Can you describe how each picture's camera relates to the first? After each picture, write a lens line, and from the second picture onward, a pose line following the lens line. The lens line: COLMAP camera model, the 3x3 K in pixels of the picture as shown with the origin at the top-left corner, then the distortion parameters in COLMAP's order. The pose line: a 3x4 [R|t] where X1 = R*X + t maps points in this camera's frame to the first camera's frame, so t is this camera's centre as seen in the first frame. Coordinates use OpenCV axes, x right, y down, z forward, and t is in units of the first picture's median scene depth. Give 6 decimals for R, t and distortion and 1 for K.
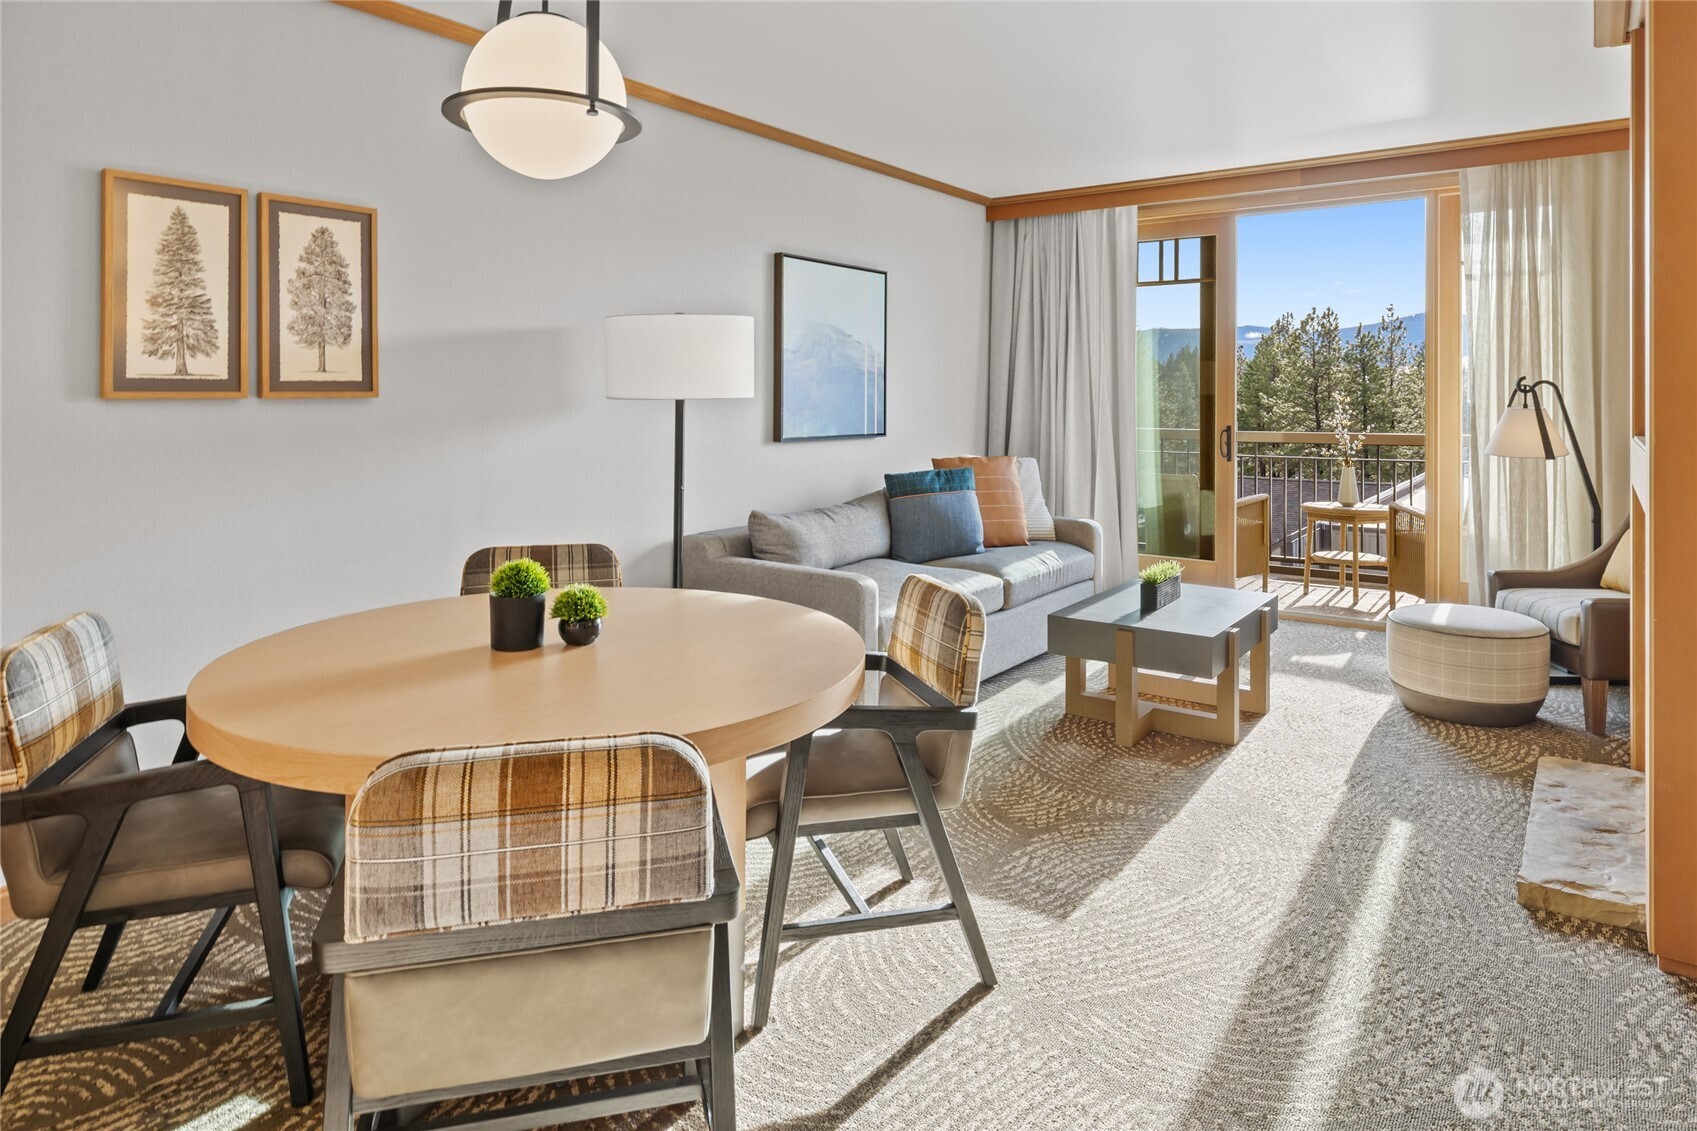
lens RADIAL K [[1009.1, 0, 845.4], [0, 1009.1, 402.9], [0, 0, 1]] dist [0.002719, -0.003883]
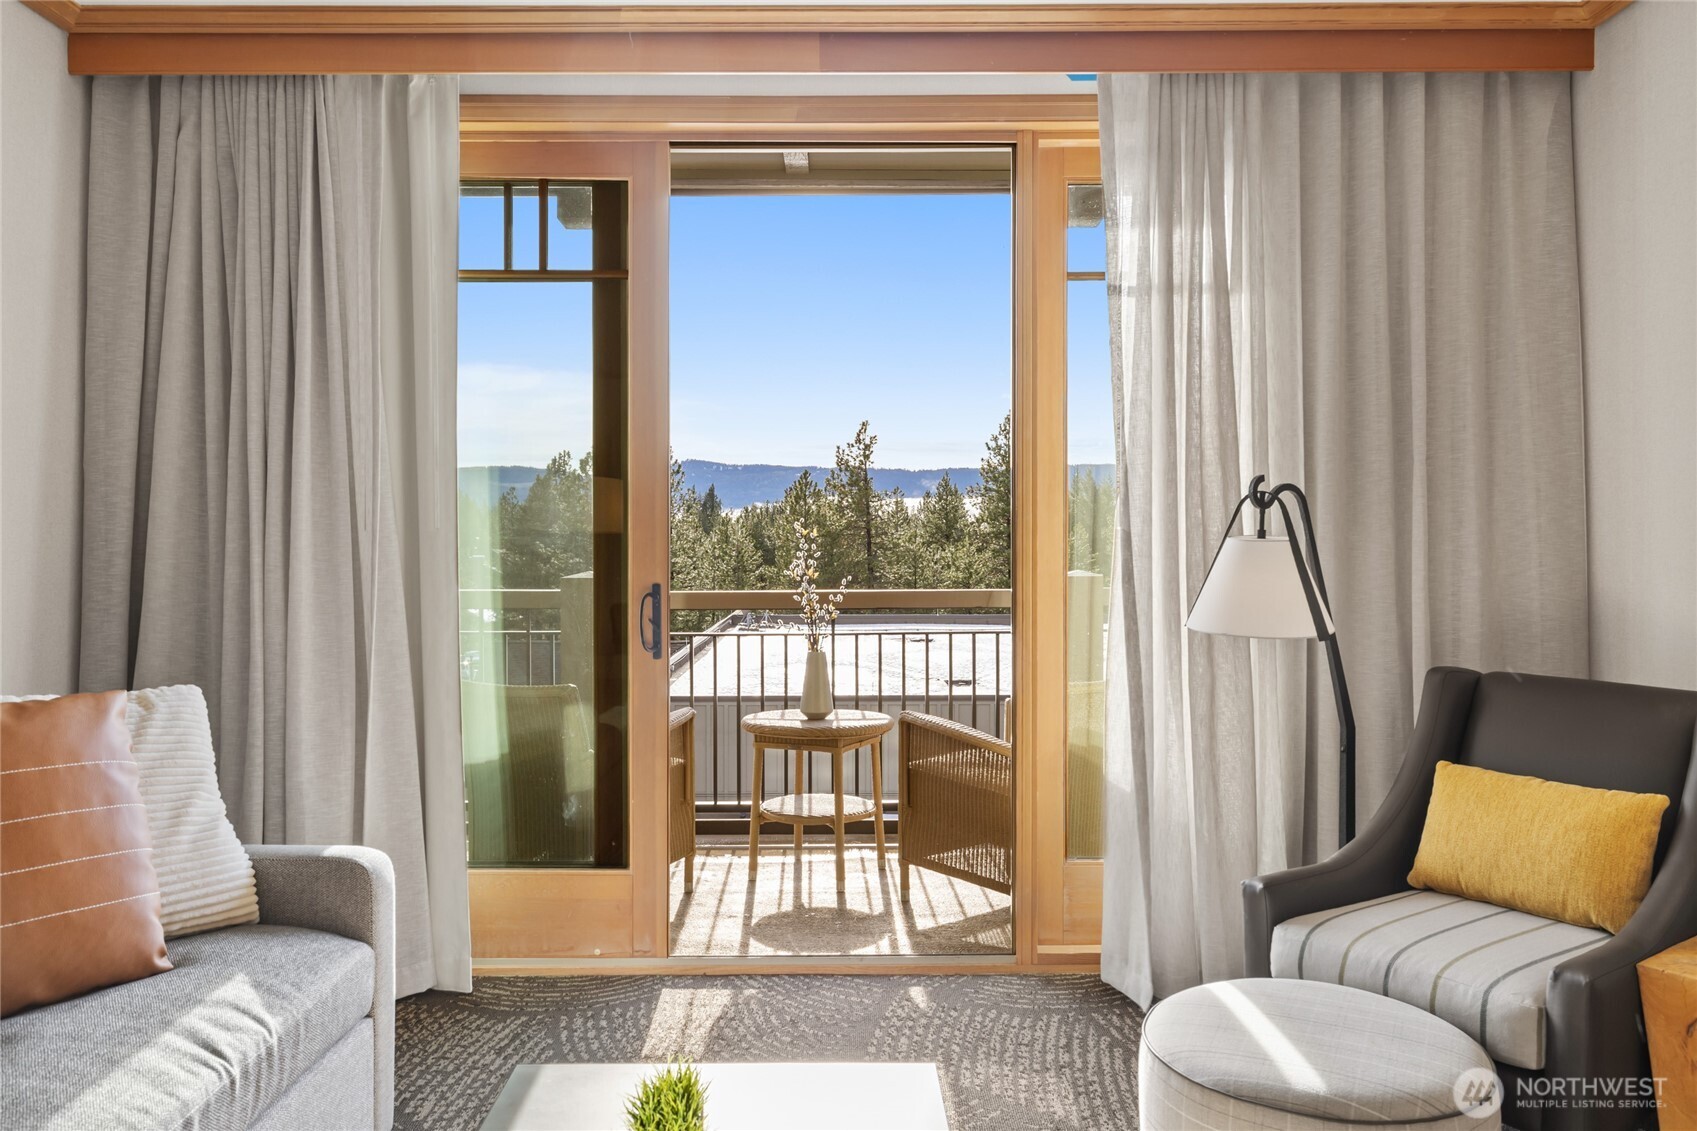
lens RADIAL K [[1208.8, 0, 831.4], [0, 1208.8, 550.3], [0, 0, 1]] dist [-0.004140, 0.008149]
pose [[0.806833, -0.005017, 0.590758, 0.127871], [0.006859, 0.999976, -0.000875, 0.009344], [-0.590739, 0.004758, 0.806849, 0.570082]]
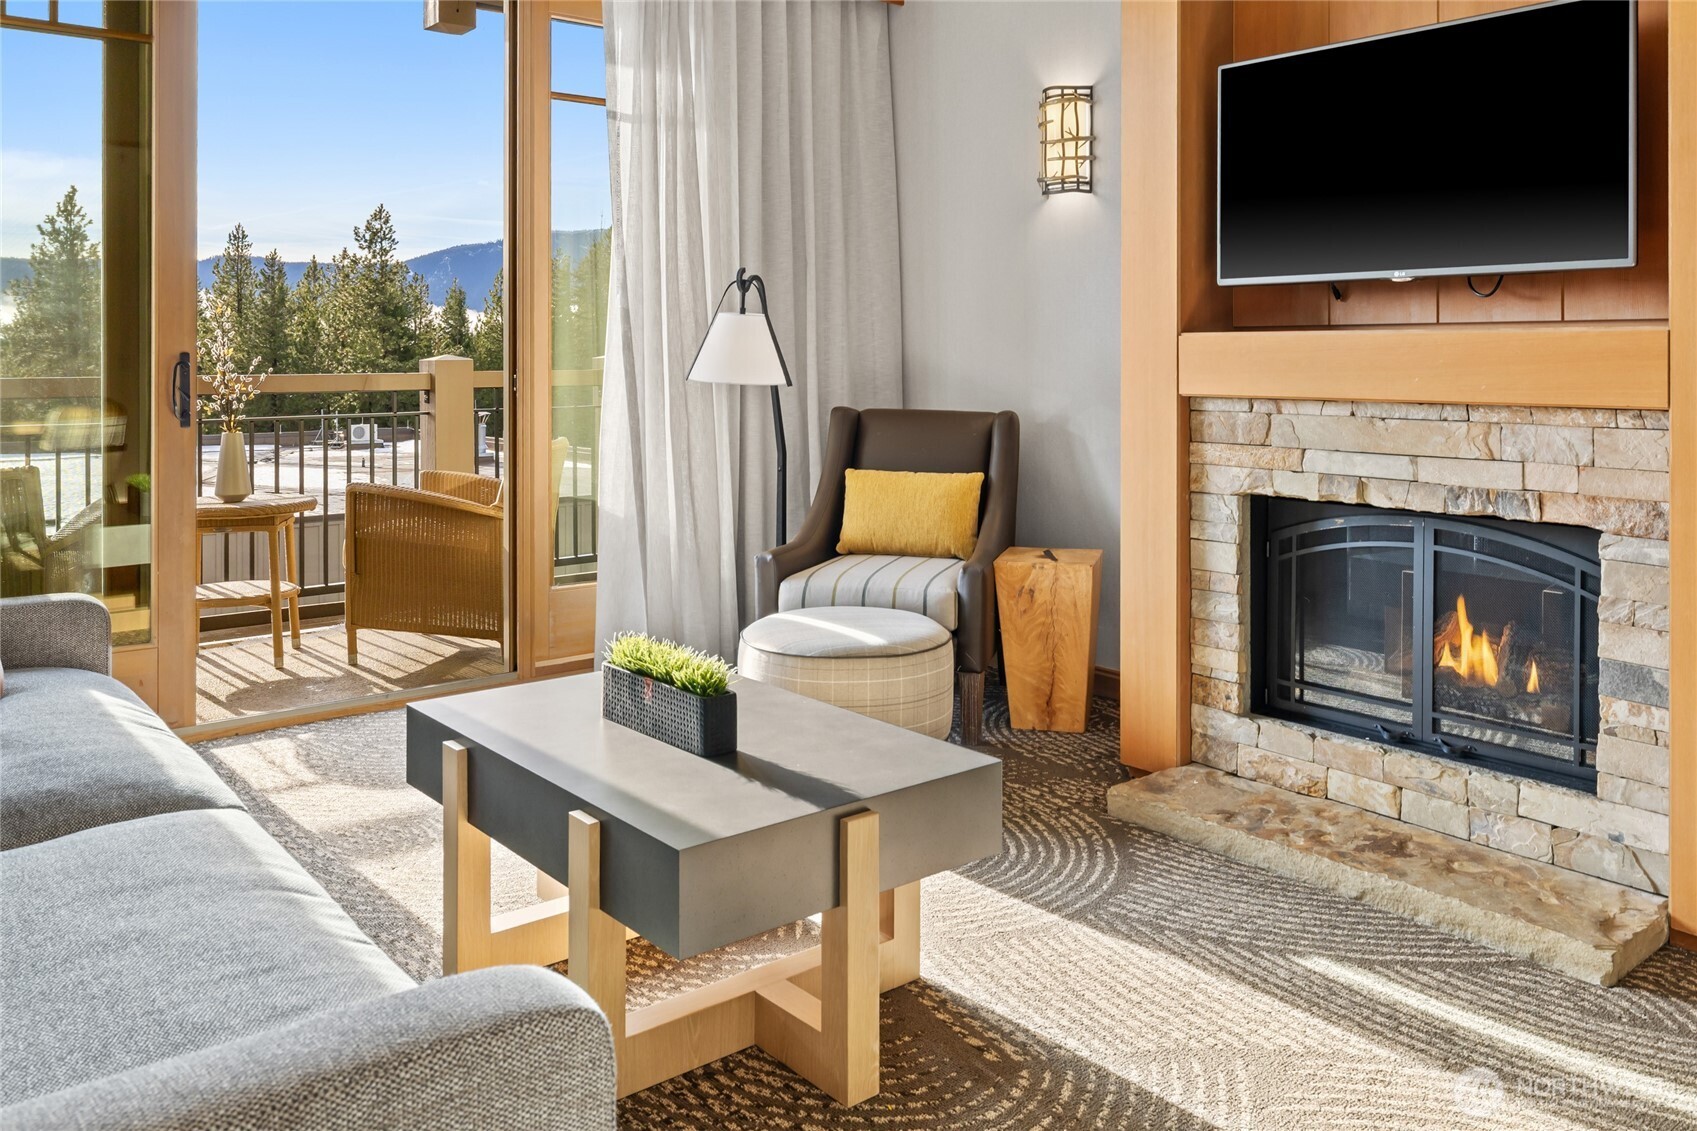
lens RADIAL K [[1332.4, 0, 842.0], [0, 1332.4, 355.2], [0, 0, 1]] dist [-0.003571, 0.000355]
pose [[0.252951, -0.000695, 0.967479, -0.171394], [0.007245, 0.999973, -0.001176, 0.031244], [-0.967452, 0.007307, 0.252949, 0.627352]]
